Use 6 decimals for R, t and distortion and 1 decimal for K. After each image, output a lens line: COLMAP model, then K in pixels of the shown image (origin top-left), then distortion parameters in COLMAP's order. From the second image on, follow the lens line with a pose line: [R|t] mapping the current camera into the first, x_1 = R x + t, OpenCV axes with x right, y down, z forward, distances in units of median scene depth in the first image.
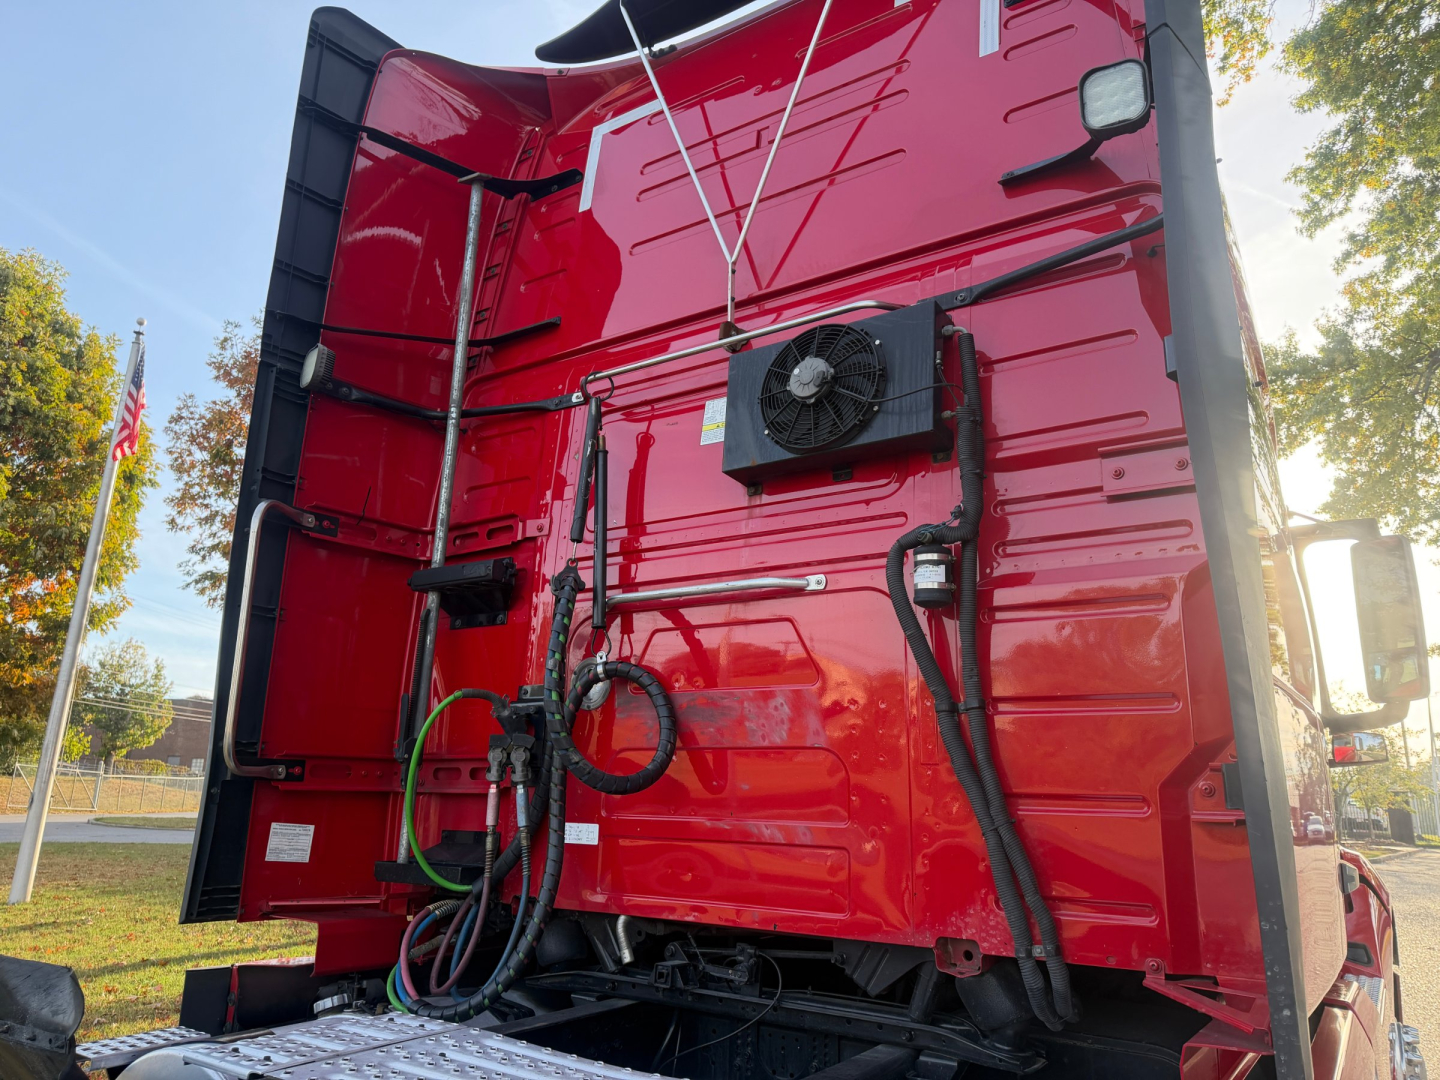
lens RADIAL K [[1014.0, 0, 720.0], [0, 1014.0, 540.0], [0, 0, 1]] dist [0.026393, -0.028185]
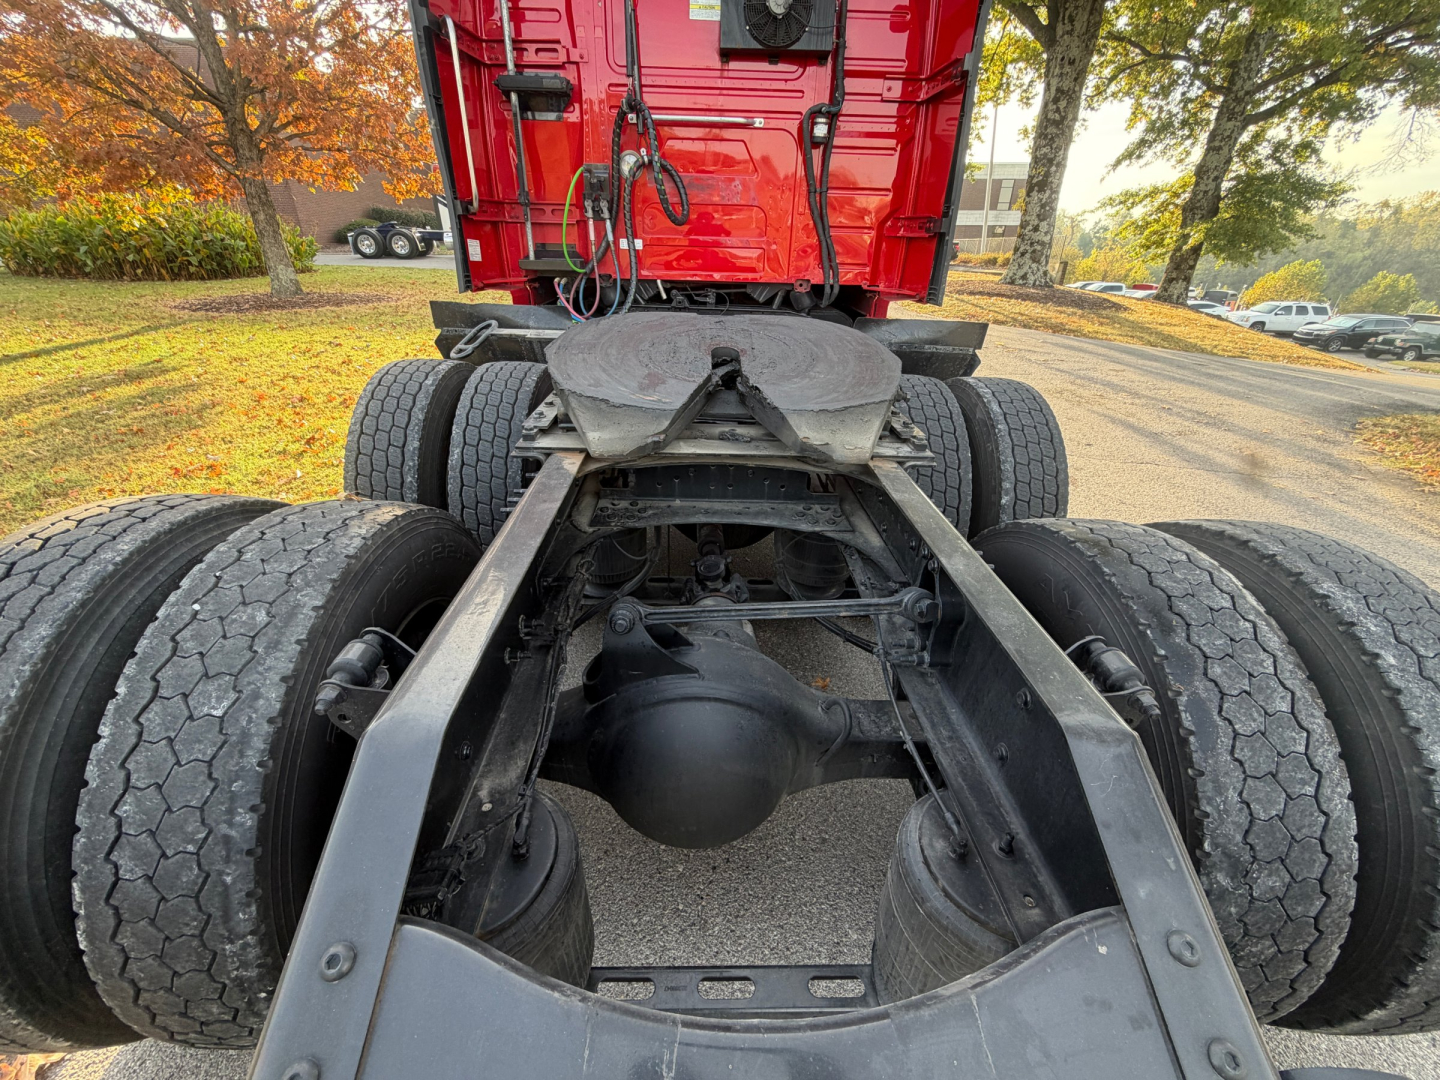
lens RADIAL K [[574.4, 0, 720.0], [0, 574.4, 540.0], [0, 0, 1]] dist [0.001350, -0.000807]
pose [[0.819452, -0.276629, 0.501971, -0.707432], [-0.146170, 0.745987, 0.649722, -0.067334], [-0.554196, -0.605789, 0.570865, -0.202155]]
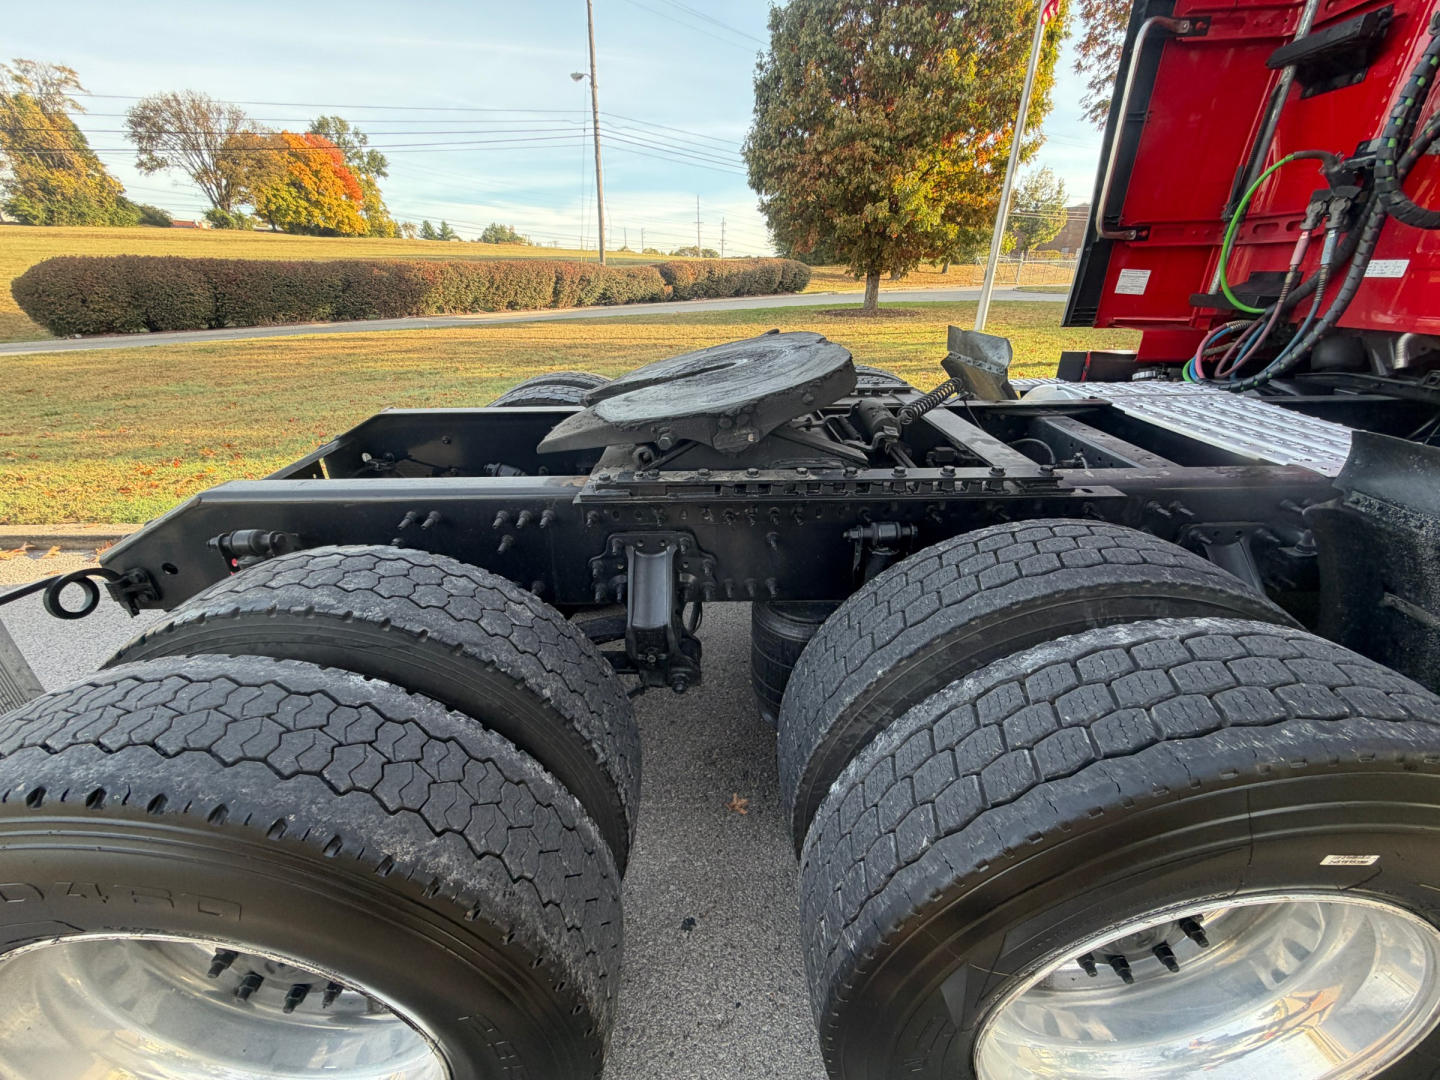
lens RADIAL K [[574.4, 0, 720.0], [0, 574.4, 540.0], [0, 0, 1]] dist [0.001350, -0.000807]
pose [[0.560360, 0.327175, -0.760890, 0.047901], [0.221905, 0.825782, 0.518500, 0.011061], [0.797969, -0.459392, 0.390133, -0.086474]]
